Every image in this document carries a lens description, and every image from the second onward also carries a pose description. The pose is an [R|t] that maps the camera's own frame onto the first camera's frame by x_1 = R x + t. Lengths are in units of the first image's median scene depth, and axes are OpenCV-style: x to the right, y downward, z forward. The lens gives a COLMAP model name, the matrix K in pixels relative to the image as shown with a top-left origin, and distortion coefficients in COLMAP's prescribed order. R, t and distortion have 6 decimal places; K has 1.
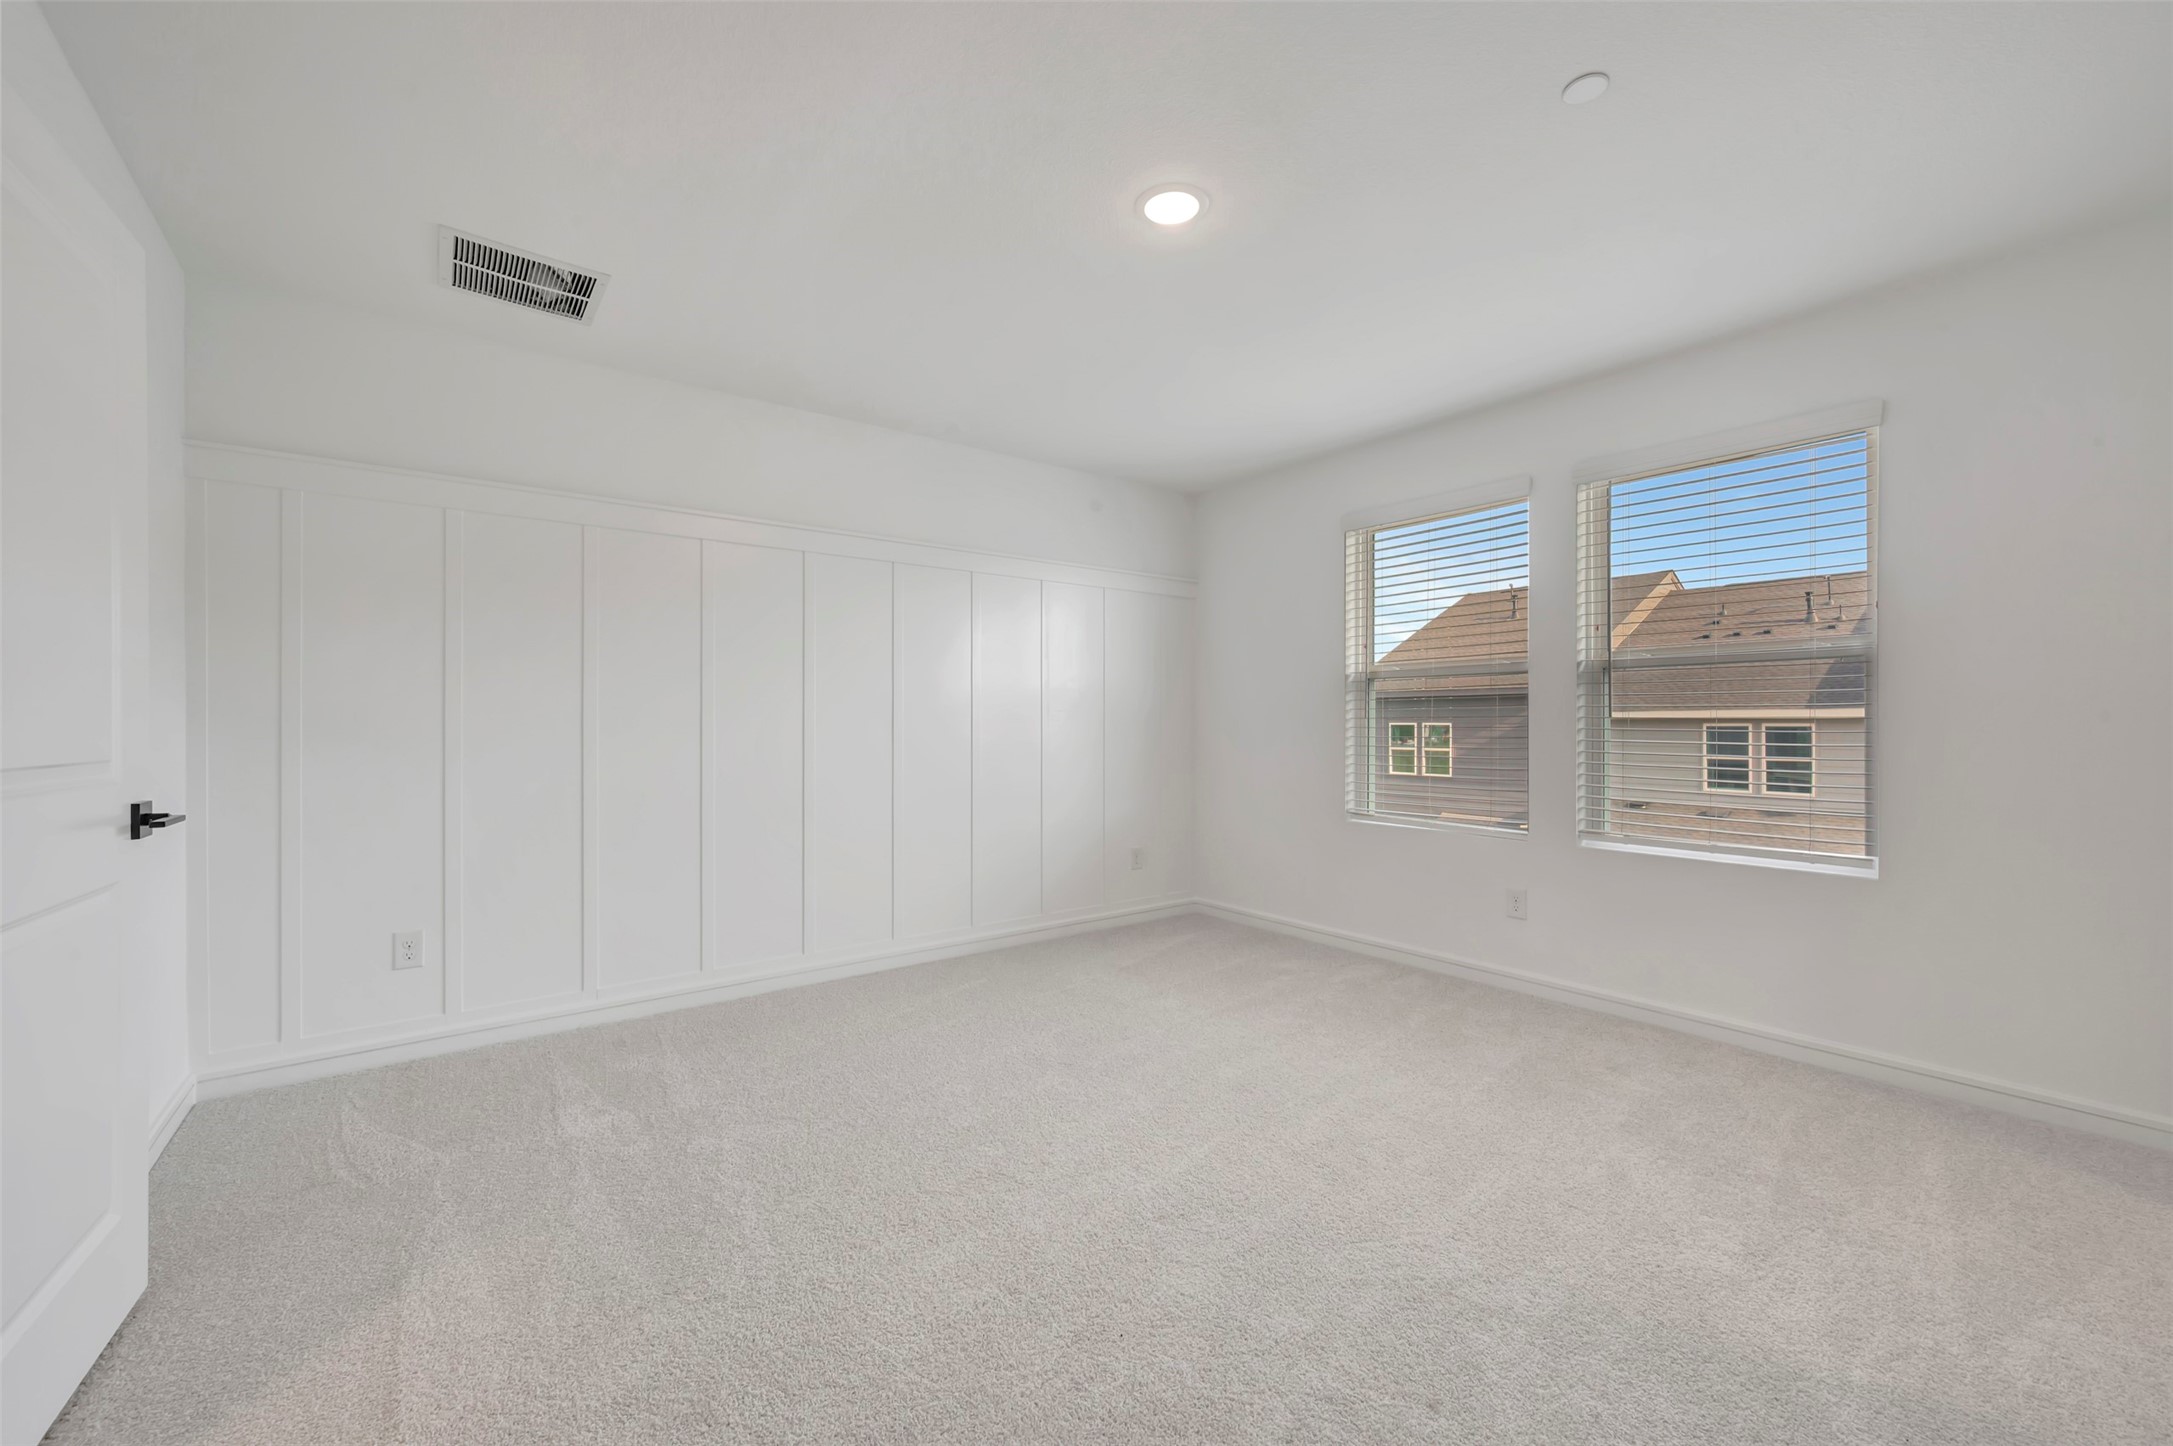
lens RADIAL K [[859.1, 0, 1099.0], [0, 859.1, 729.0], [0, 0, 1]] dist [0.000167, -0.000321]
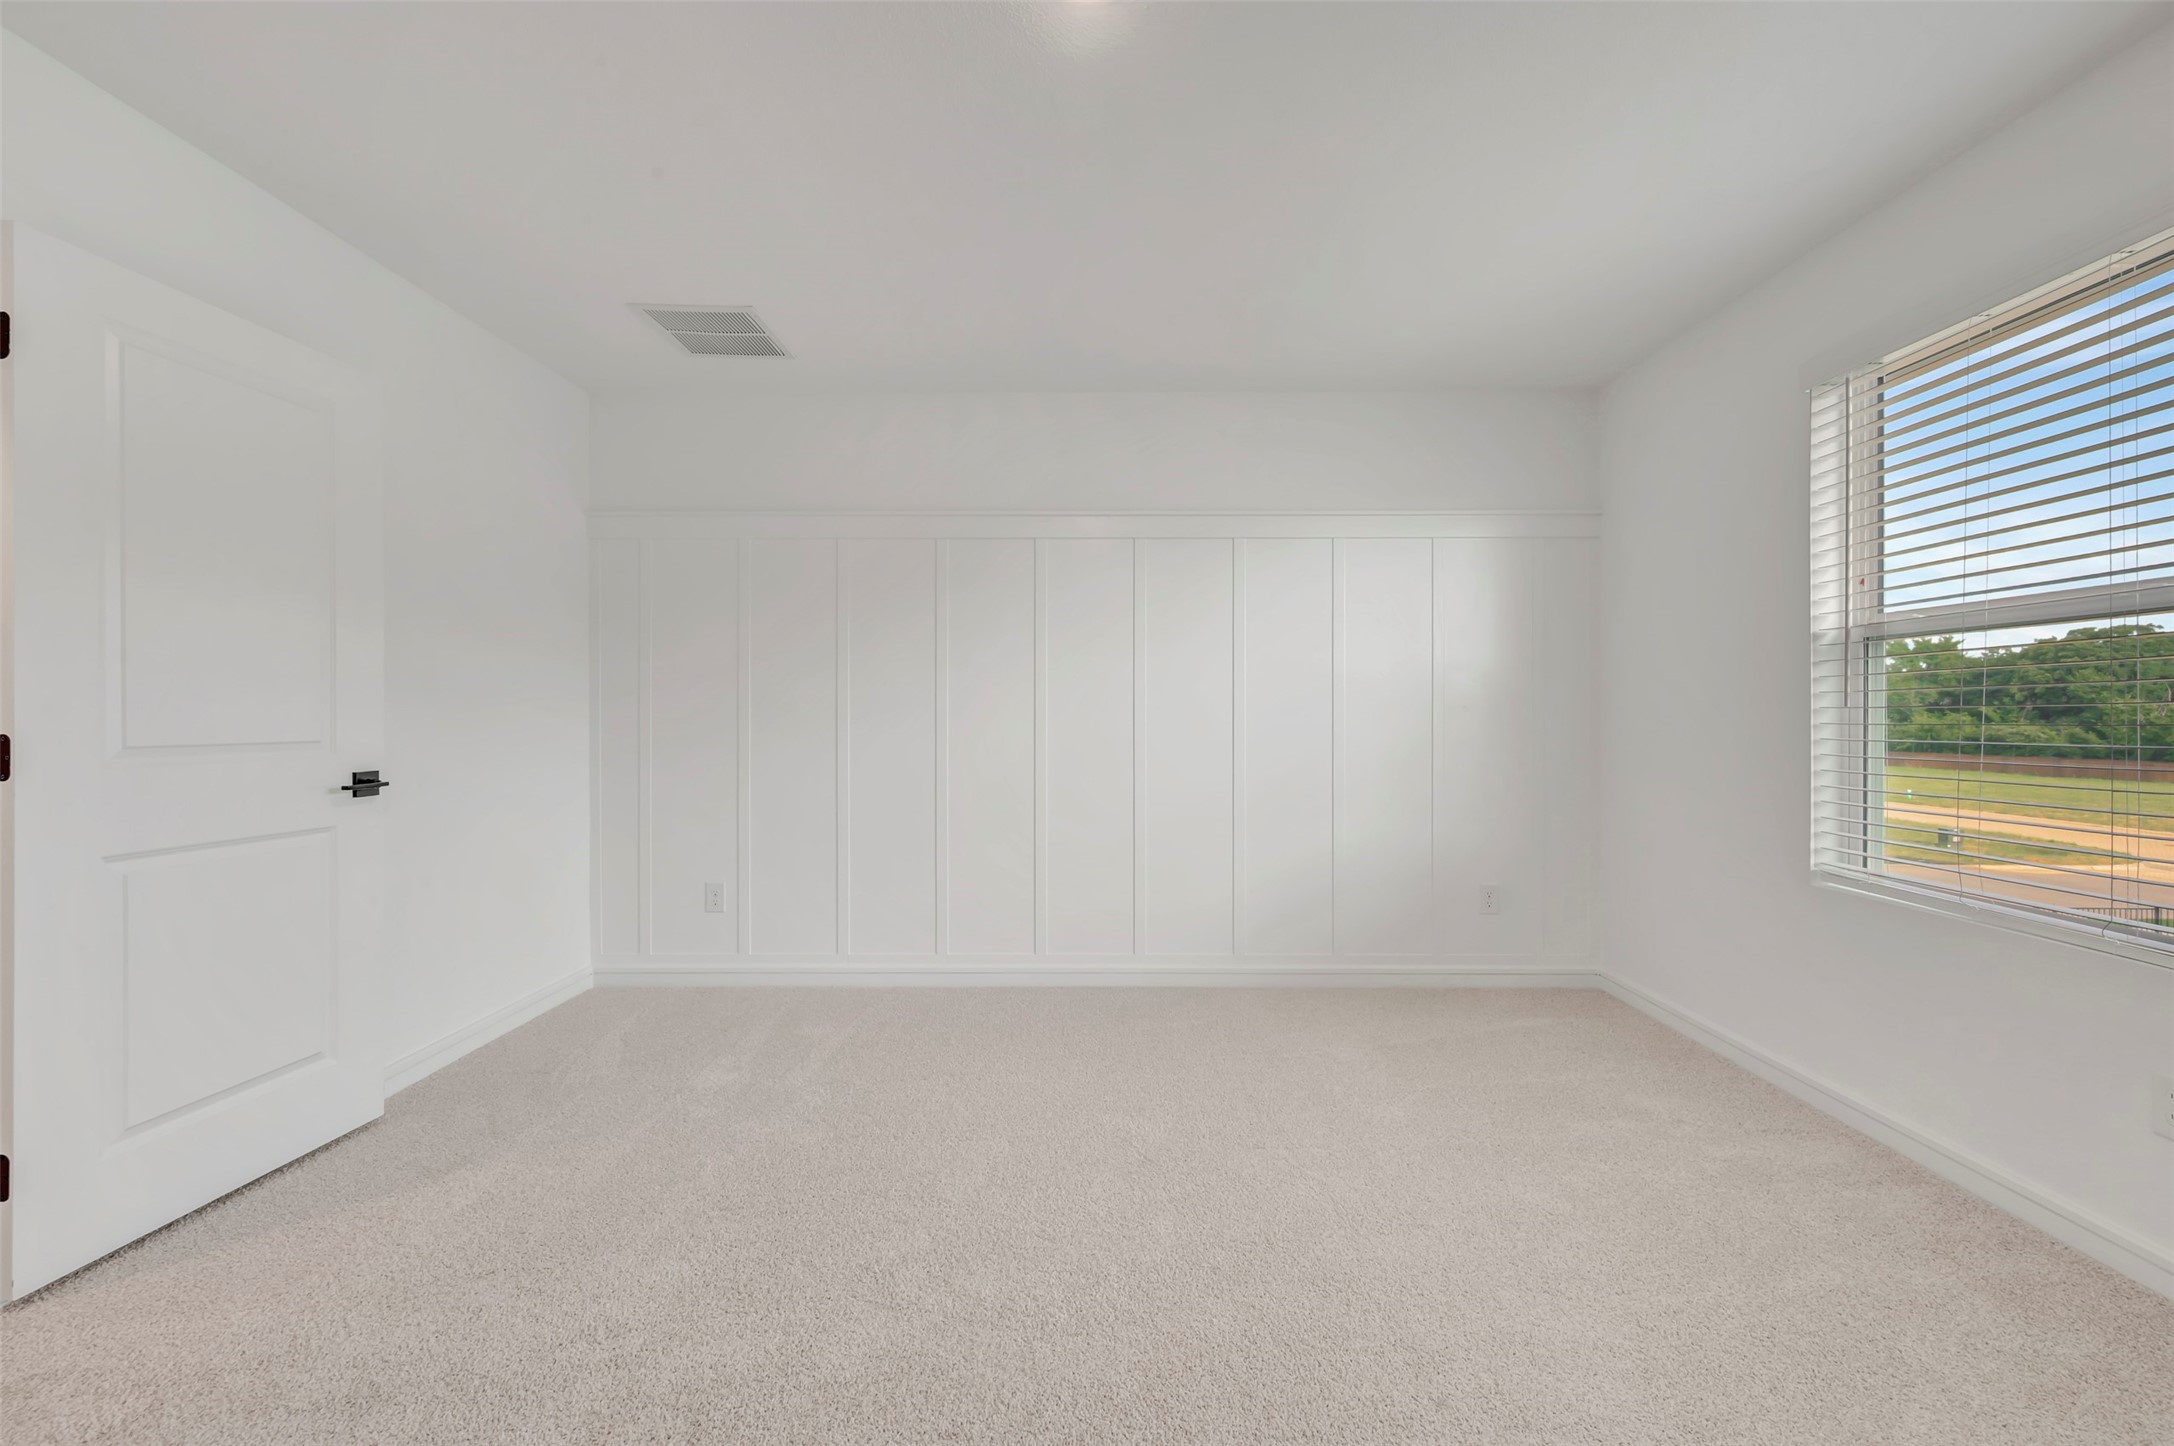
lens RADIAL K [[859.5, 0, 1076.7], [0, 859.5, 724.2], [0, 0, 1]] dist [0.000167, -0.000321]
pose [[0.788142, 0.006539, -0.615458, 0.274914], [-0.005333, 0.999979, 0.003796, -0.001193], [0.615470, 0.000290, 0.788160, 0.251479]]
